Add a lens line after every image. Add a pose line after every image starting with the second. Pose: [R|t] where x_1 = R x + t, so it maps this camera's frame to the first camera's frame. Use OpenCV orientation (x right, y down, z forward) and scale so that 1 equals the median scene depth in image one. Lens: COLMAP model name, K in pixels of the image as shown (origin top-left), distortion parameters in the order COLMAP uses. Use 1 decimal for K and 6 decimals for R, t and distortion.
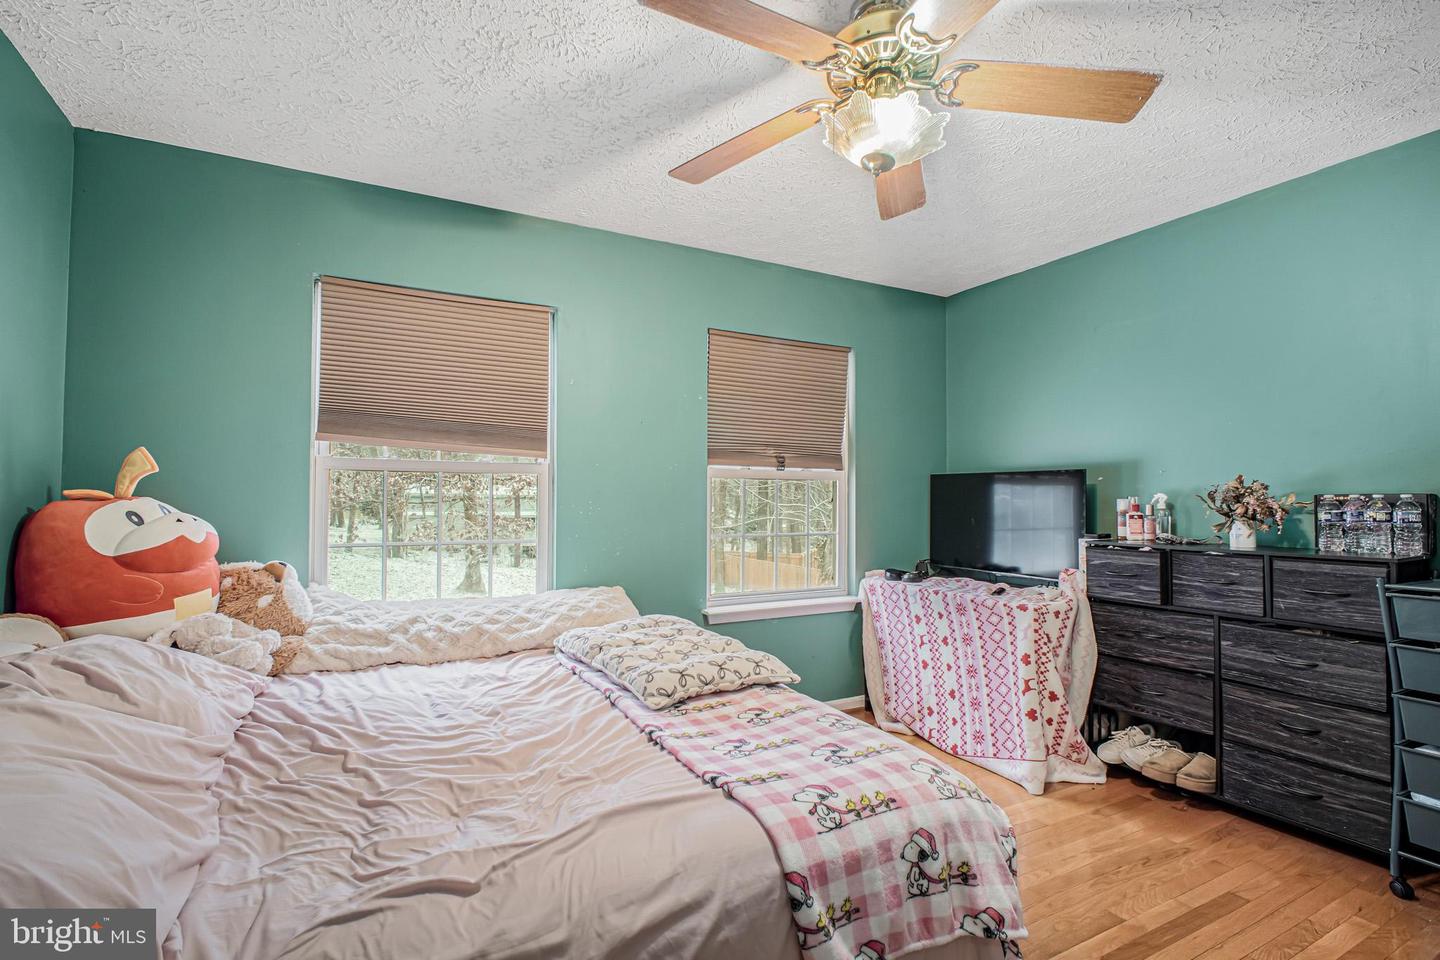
lens RADIAL K [[668.5, 0, 710.3], [0, 668.5, 486.4], [0, 0, 1]] dist [-0.004488, -0.004128]
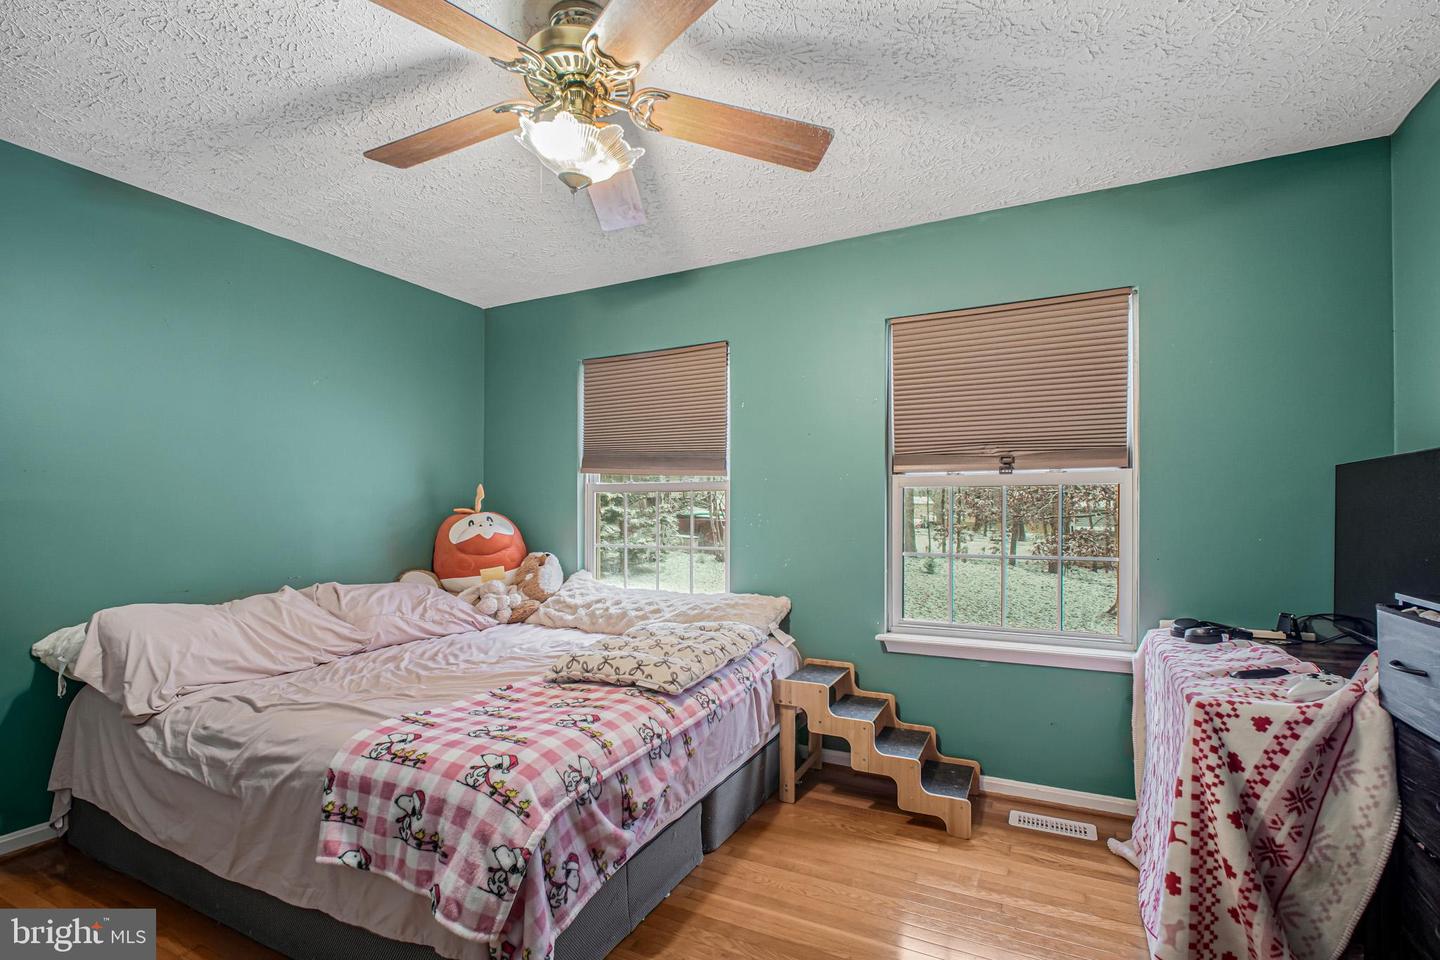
lens RADIAL K [[668.5, 0, 689.3], [0, 668.5, 515.6], [0, 0, 1]] dist [-0.004488, -0.004128]
pose [[0.567803, -0.001838, -0.823162, 1.100864], [0.019496, 0.999747, 0.011216, 0.017998], [0.822934, -0.022417, 0.567695, 0.520912]]
